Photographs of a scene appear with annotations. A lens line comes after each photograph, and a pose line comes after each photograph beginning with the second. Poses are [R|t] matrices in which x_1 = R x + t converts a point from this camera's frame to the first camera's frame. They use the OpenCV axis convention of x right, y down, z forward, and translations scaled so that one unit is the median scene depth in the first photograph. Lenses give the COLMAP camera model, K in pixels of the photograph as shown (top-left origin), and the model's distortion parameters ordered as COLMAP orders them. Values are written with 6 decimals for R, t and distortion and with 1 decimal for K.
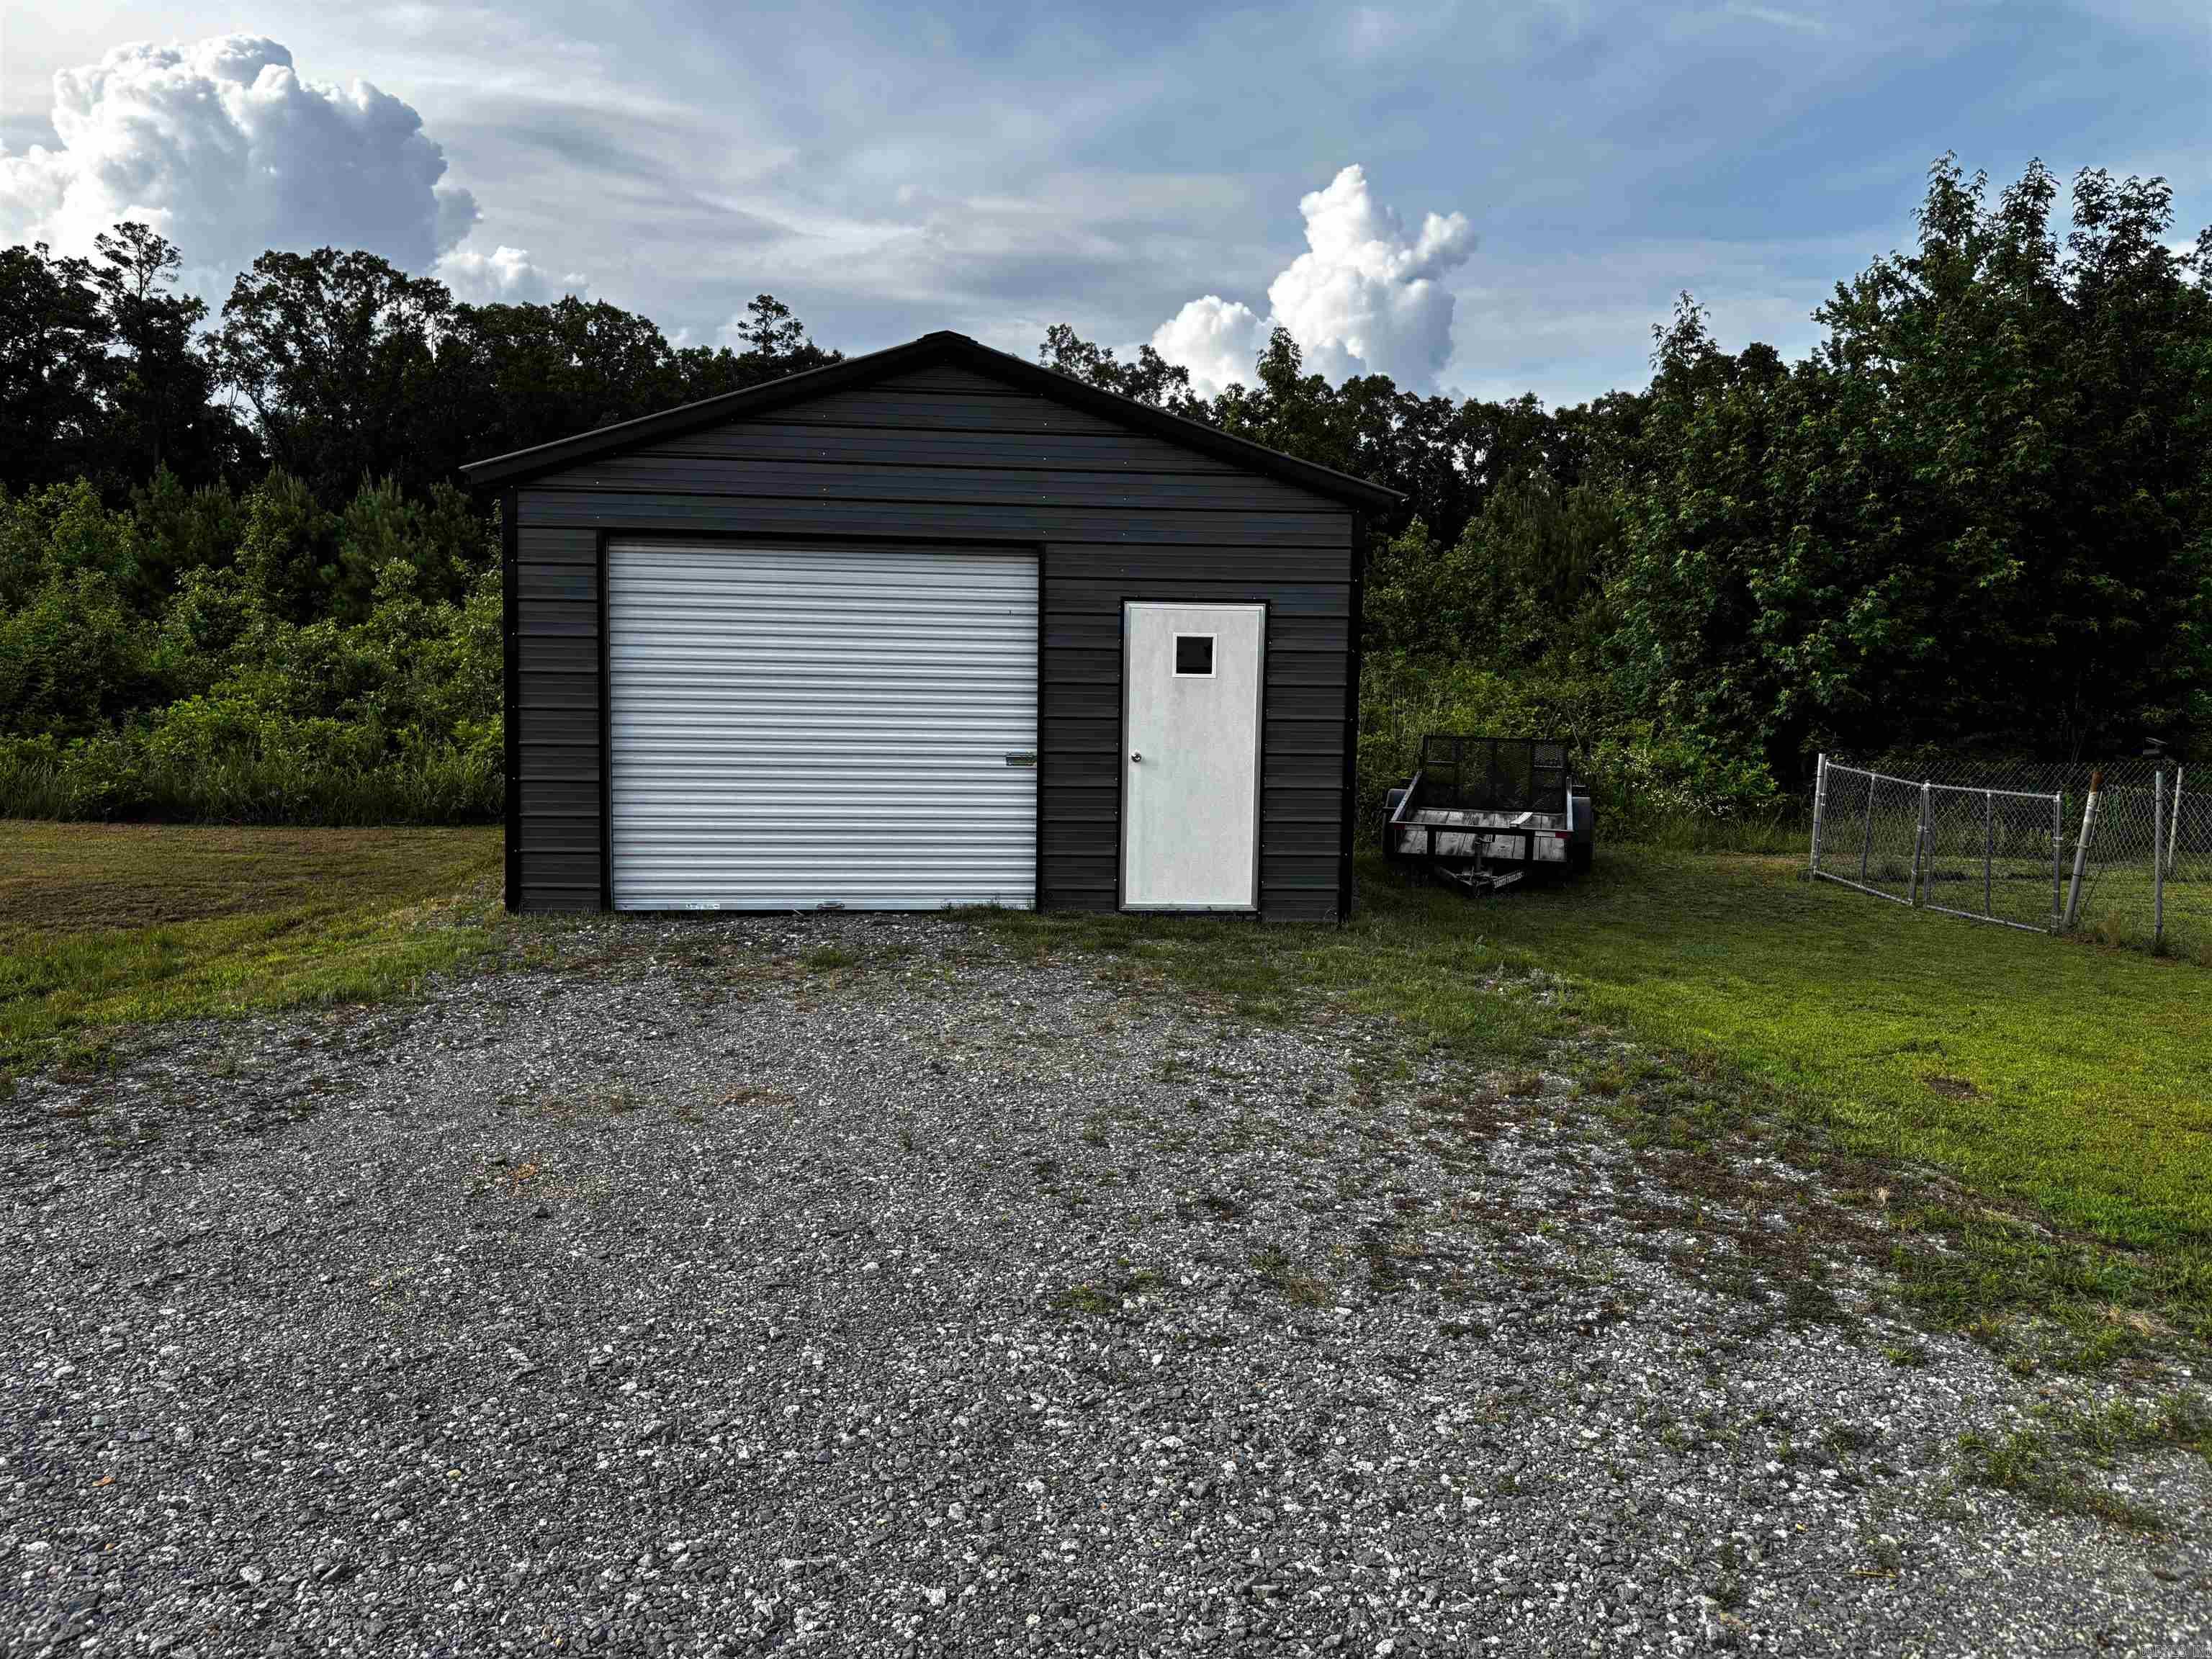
lens RADIAL K [[1627.1, 0, 1108.7], [0, 1627.1, 851.4], [0, 0, 1]] dist [0.065843, -0.054459]
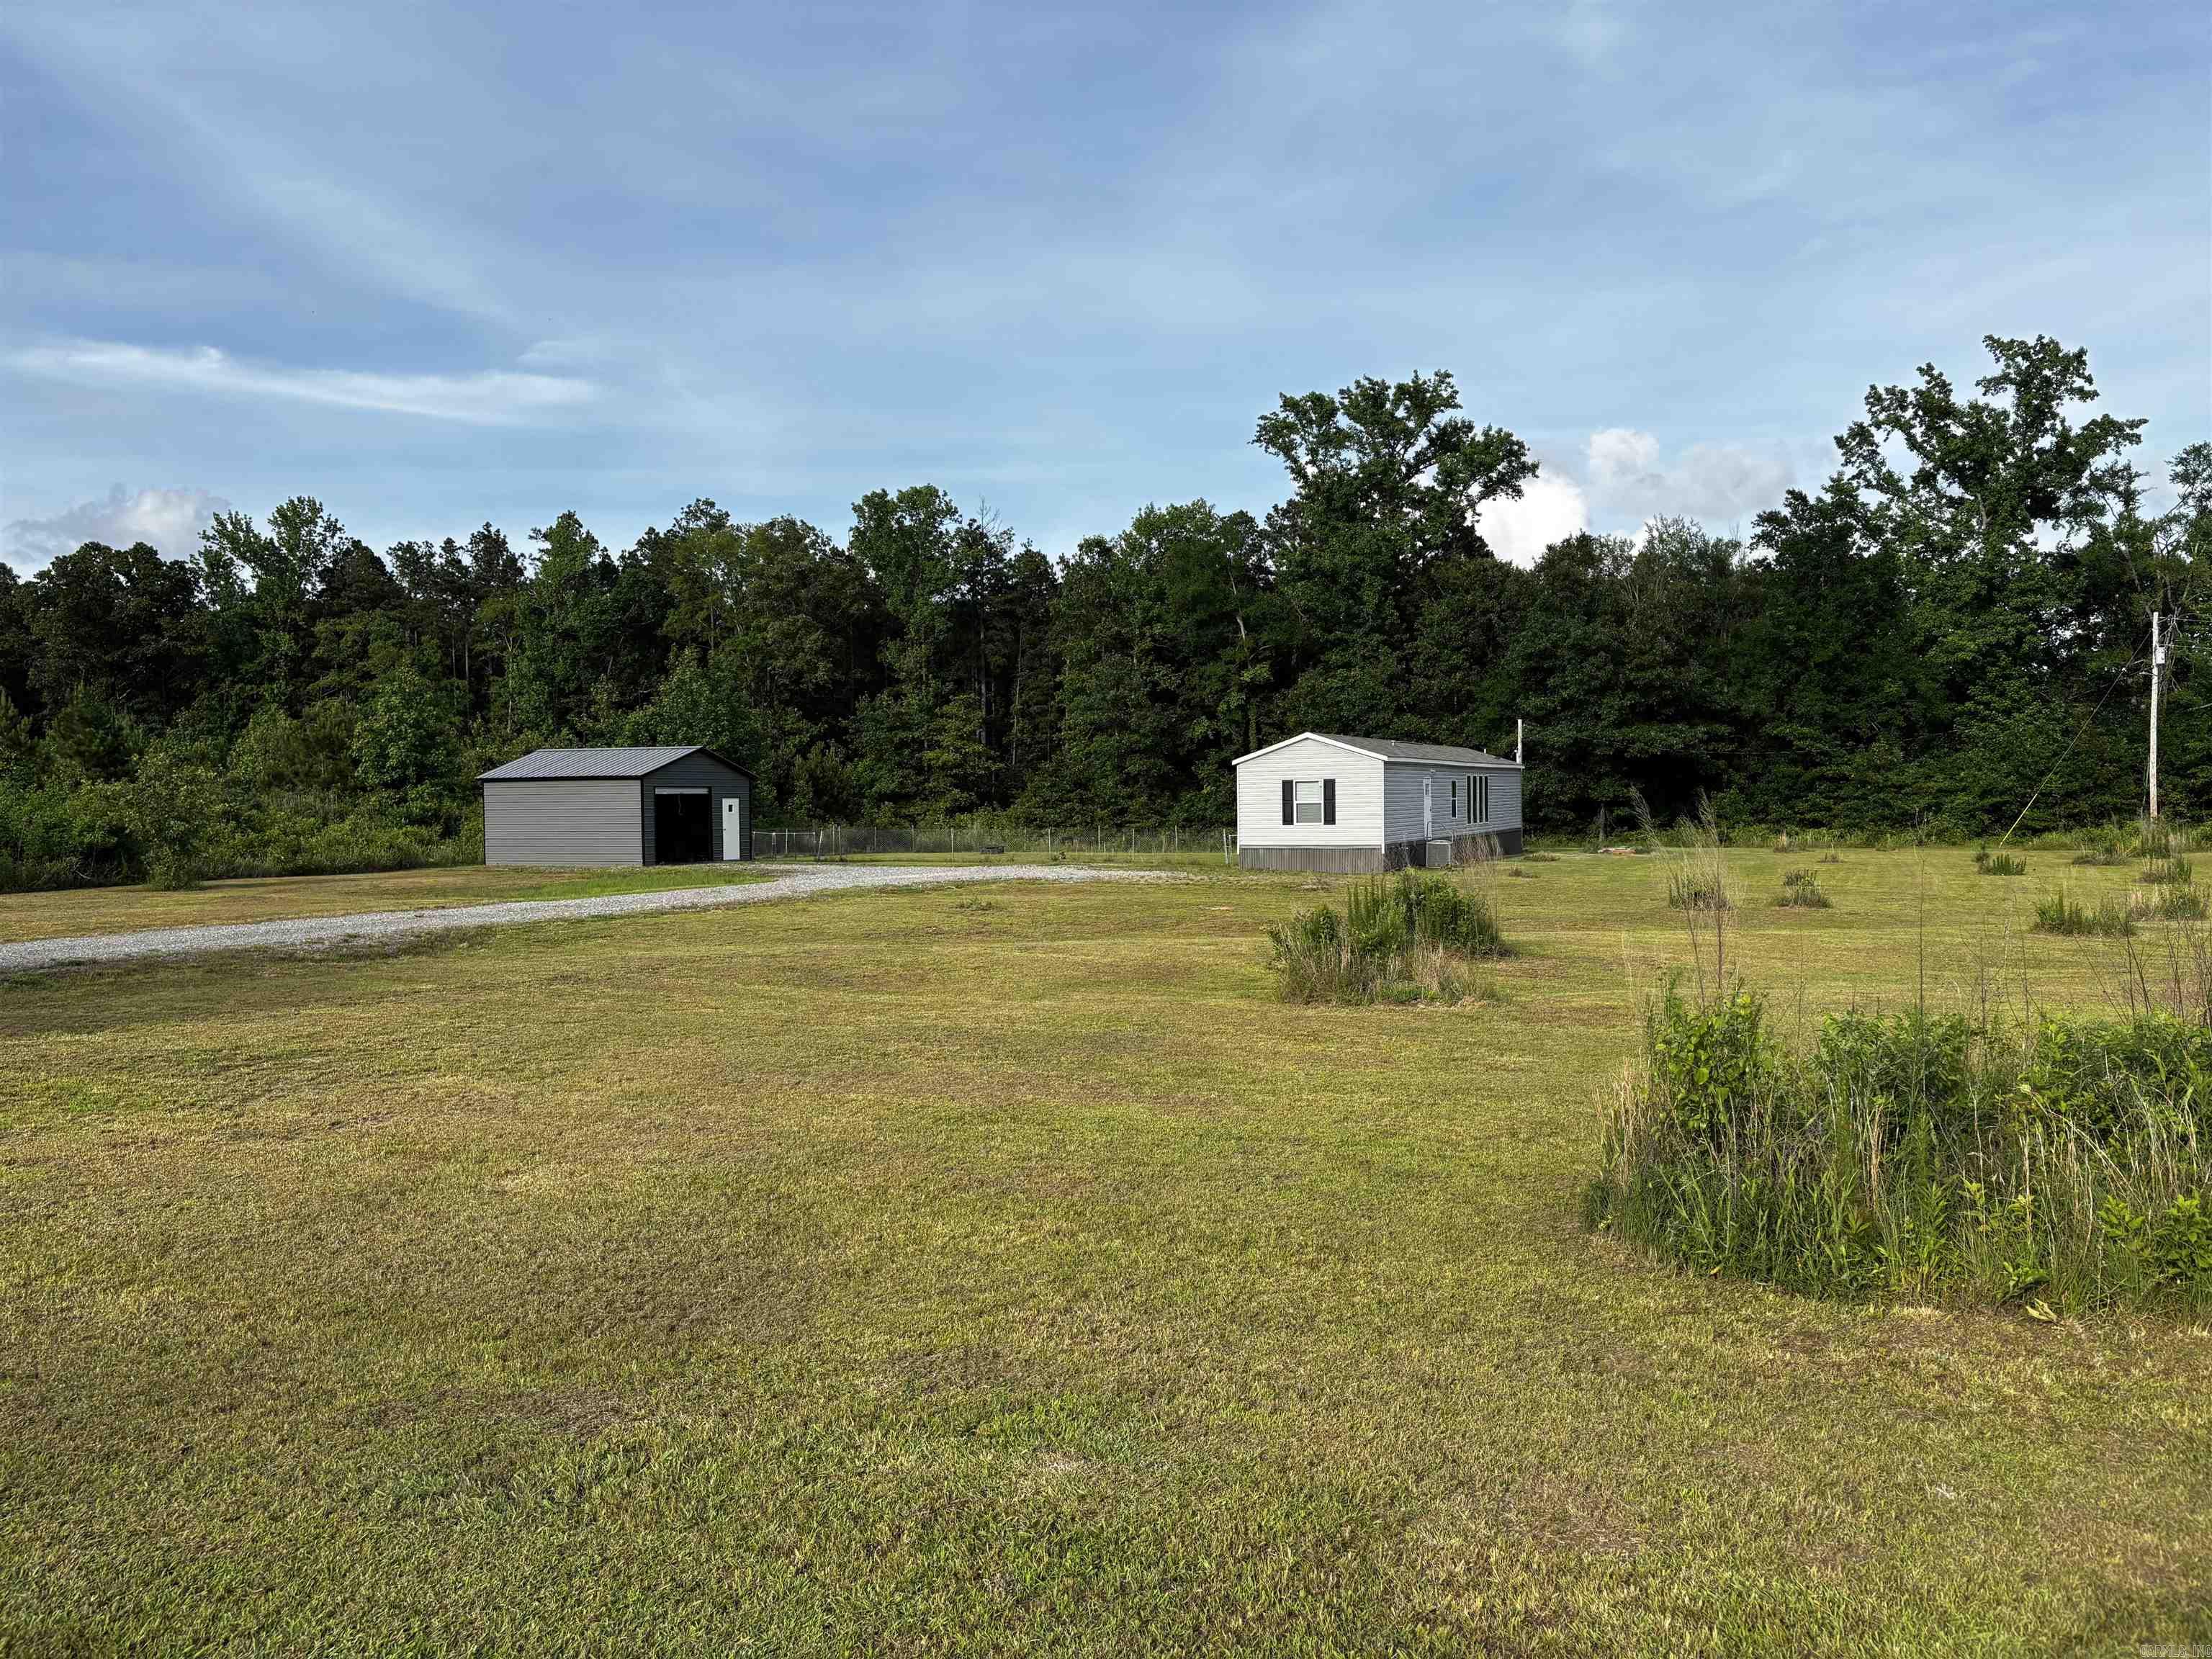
lens RADIAL K [[1627.1, 0, 1108.7], [0, 1627.1, 851.4], [0, 0, 1]] dist [0.065843, -0.054459]
pose [[0.465610, -0.047773, 0.883700, -1.946973], [0.105219, 0.994448, -0.001678, 0.070067], [-0.878713, 0.093763, 0.468051, -1.180657]]
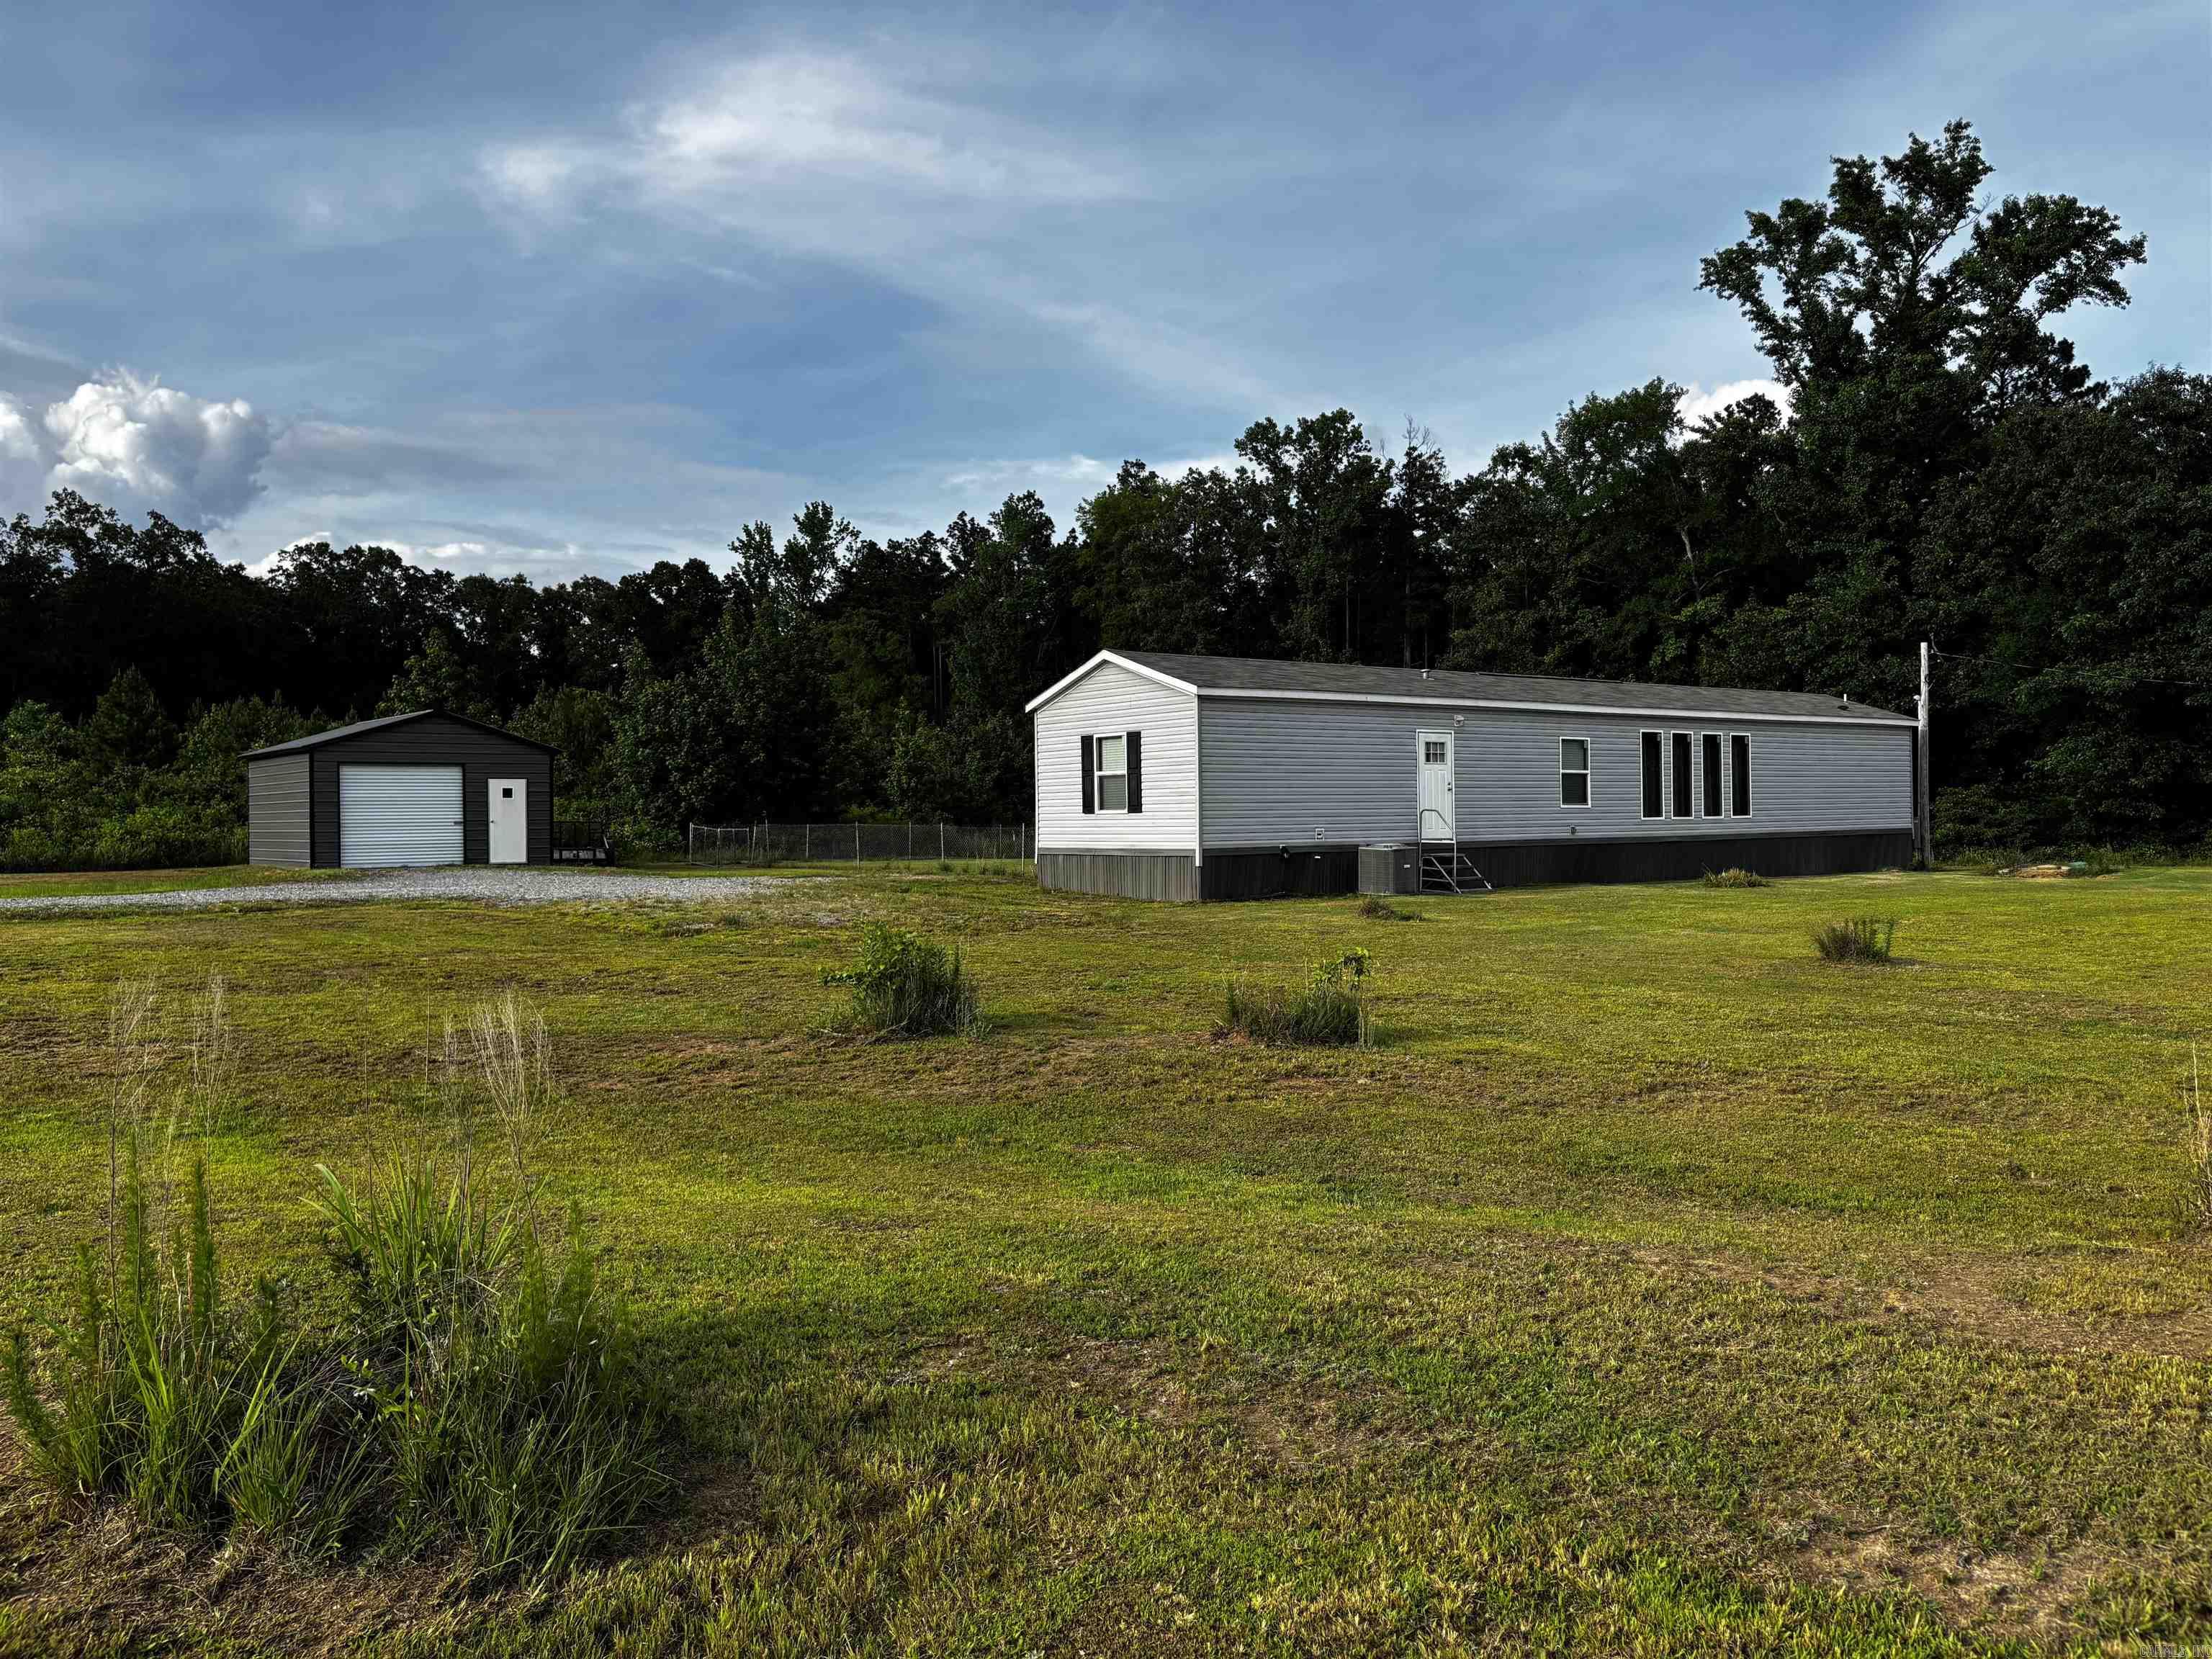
lens RADIAL K [[1682.3, 0, 1115.8], [0, 1682.3, 775.4], [0, 0, 1]] dist [0.041958, -0.005645]
pose [[0.826882, -0.009708, 0.562291, -0.494269], [0.078863, 0.991973, -0.098847, 0.167768], [-0.556818, 0.126079, 0.821010, -1.495458]]
